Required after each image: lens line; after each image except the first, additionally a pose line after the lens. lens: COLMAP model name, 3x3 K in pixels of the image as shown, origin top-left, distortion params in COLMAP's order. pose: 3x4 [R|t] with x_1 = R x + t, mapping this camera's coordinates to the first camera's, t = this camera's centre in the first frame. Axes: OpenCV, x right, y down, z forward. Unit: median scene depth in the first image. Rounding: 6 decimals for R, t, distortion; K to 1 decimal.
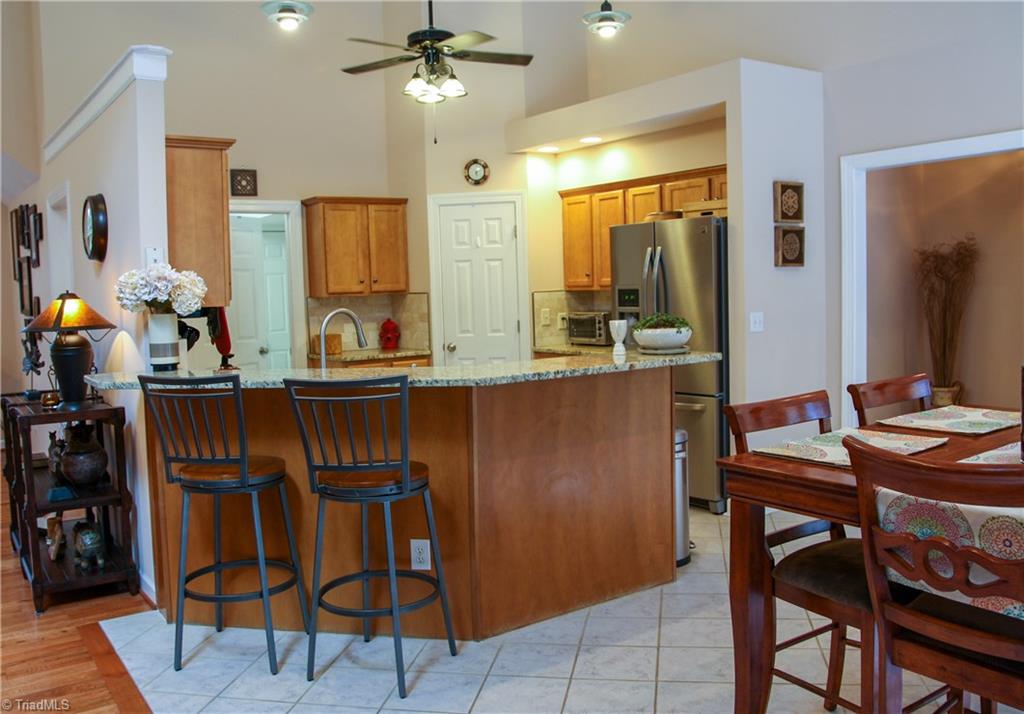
lens RADIAL K [[875.6, 0, 512.0], [0, 875.6, 357.0], [0, 0, 1]] dist [-0.102037, 0.002612]
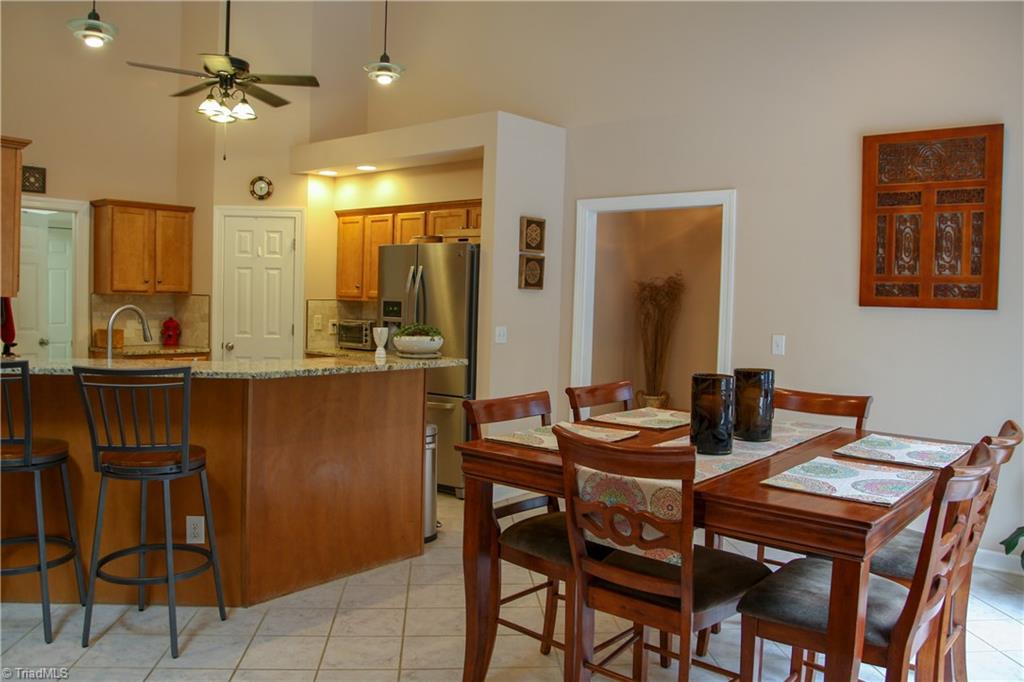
lens RADIAL K [[835.6, 0, 512.0], [0, 835.6, 341.0], [0, 0, 1]] dist [-0.146453, 0.115001]
pose [[0.964053, 0.043202, 0.262175, 0.001314], [-0.034773, 0.998721, -0.036708, 0.010503], [-0.263426, 0.026272, 0.964322, -0.109323]]
